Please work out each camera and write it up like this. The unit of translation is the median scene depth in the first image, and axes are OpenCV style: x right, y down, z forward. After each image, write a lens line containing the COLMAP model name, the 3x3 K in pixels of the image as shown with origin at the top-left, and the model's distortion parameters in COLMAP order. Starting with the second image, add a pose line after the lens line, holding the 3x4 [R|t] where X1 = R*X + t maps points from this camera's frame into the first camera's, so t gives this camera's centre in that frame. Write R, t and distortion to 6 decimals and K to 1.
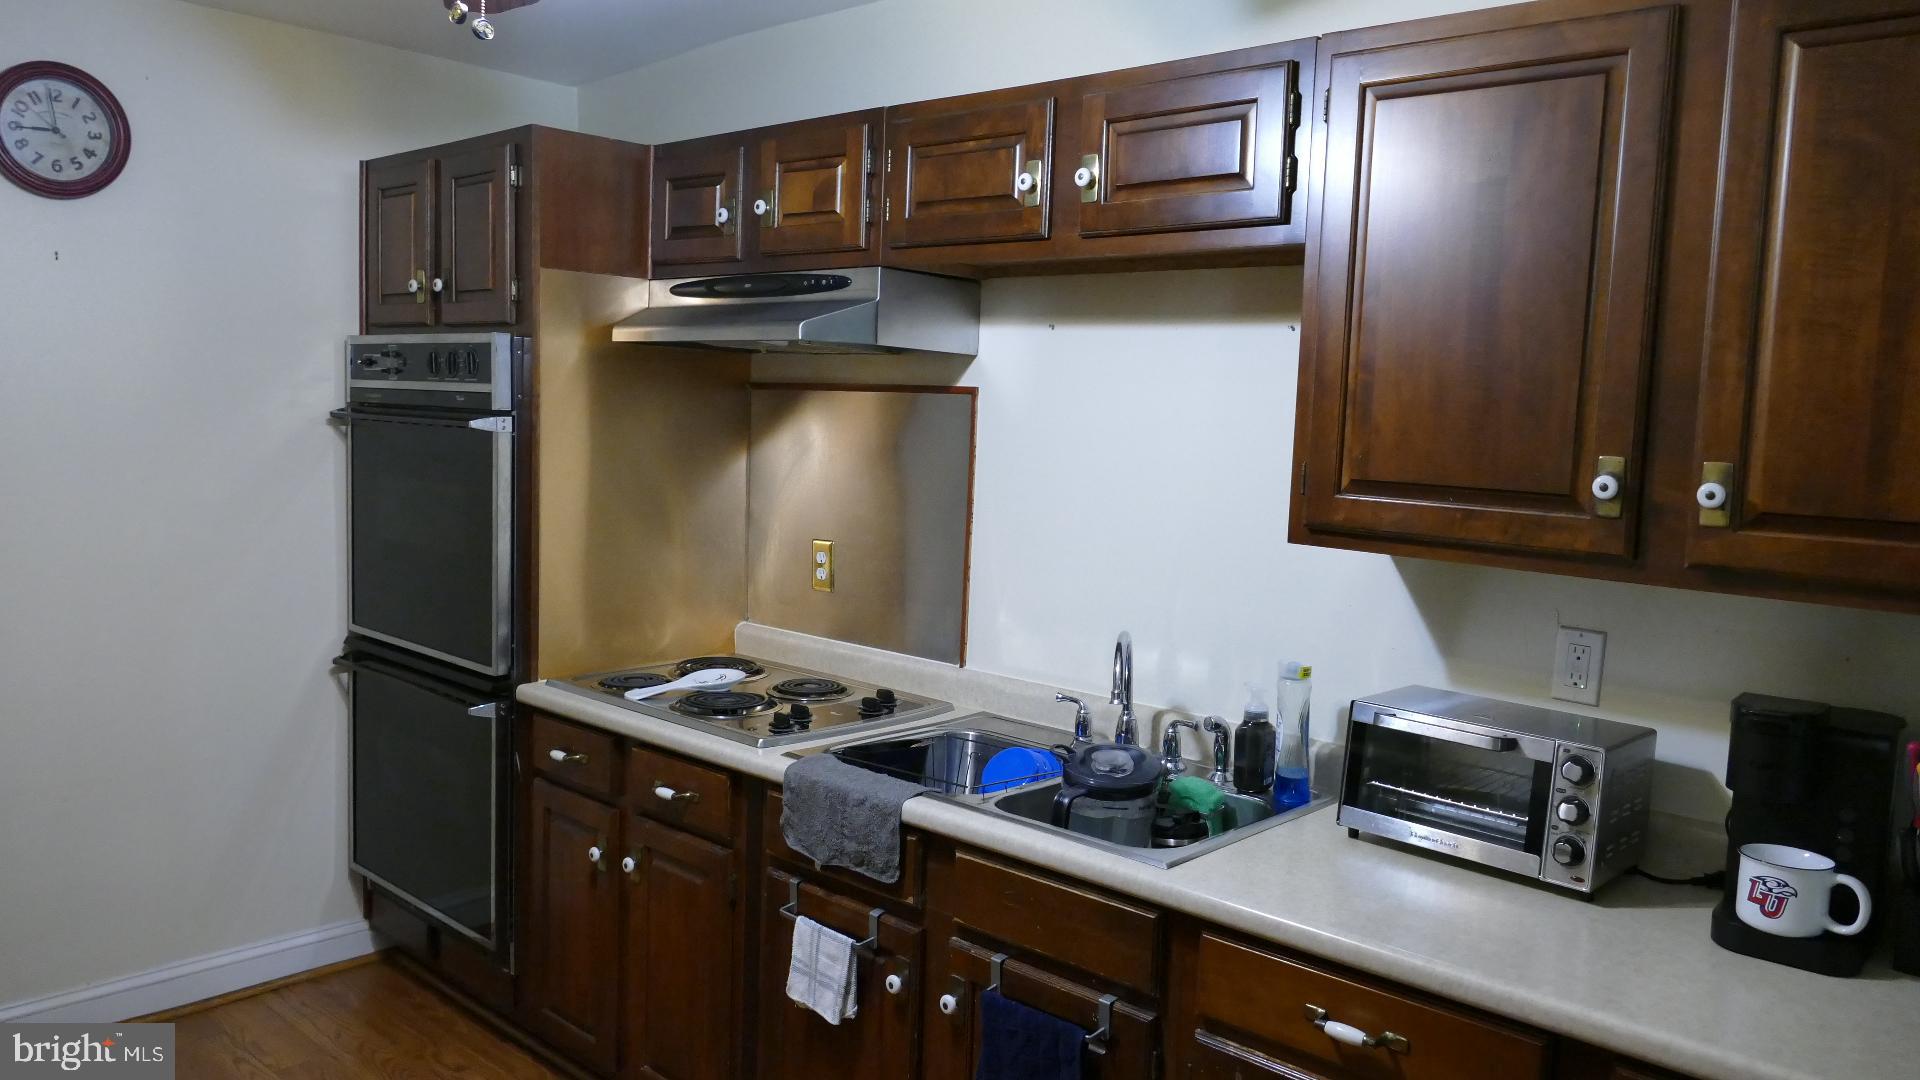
lens RADIAL K [[1362.5, 0, 957.9], [0, 1362.5, 536.6], [0, 0, 1]] dist [-0.022639, 0.008301]
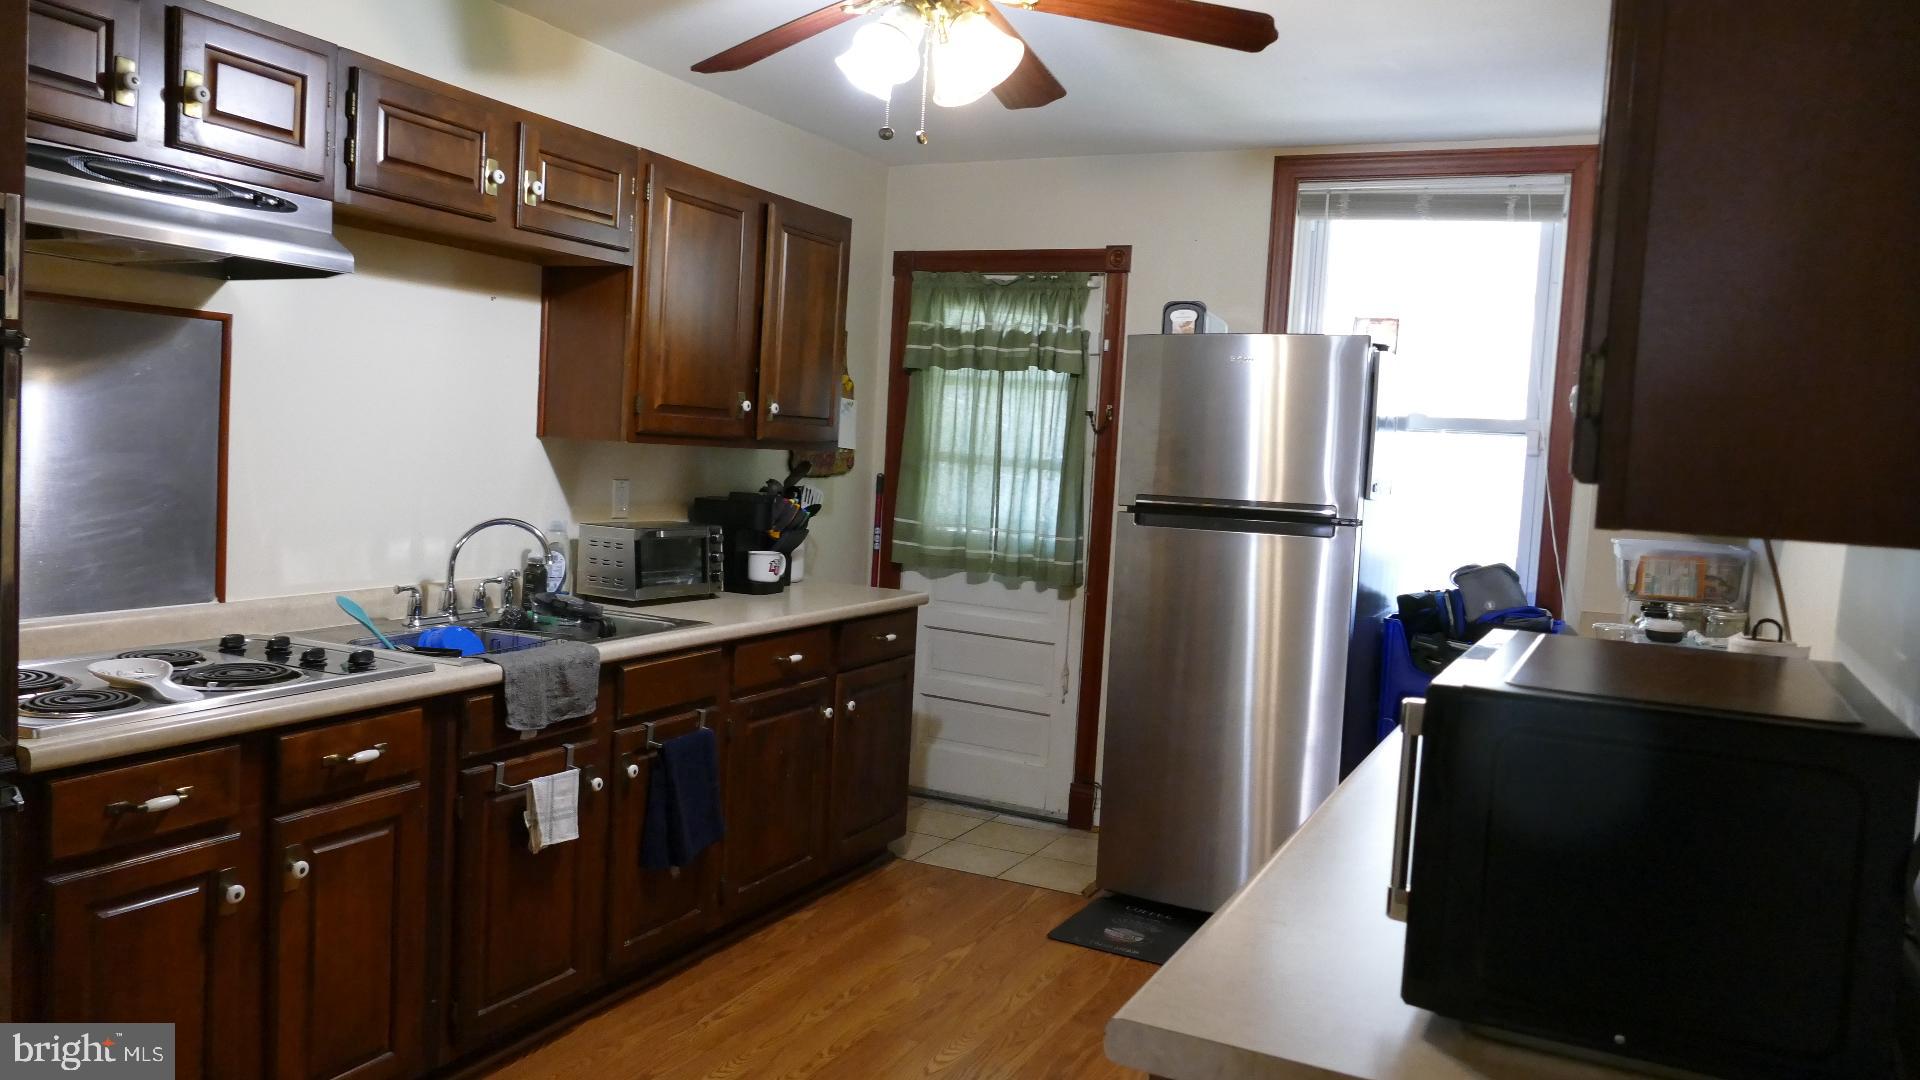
lens RADIAL K [[1362.5, 0, 967.0], [0, 1362.5, 538.0], [0, 0, 1]] dist [-0.022639, 0.008301]
pose [[-0.281010, -0.119307, 0.952260, -1.235639], [0.024871, 0.991004, 0.131500, -0.073895], [-0.959383, 0.060636, -0.275514, 0.875380]]
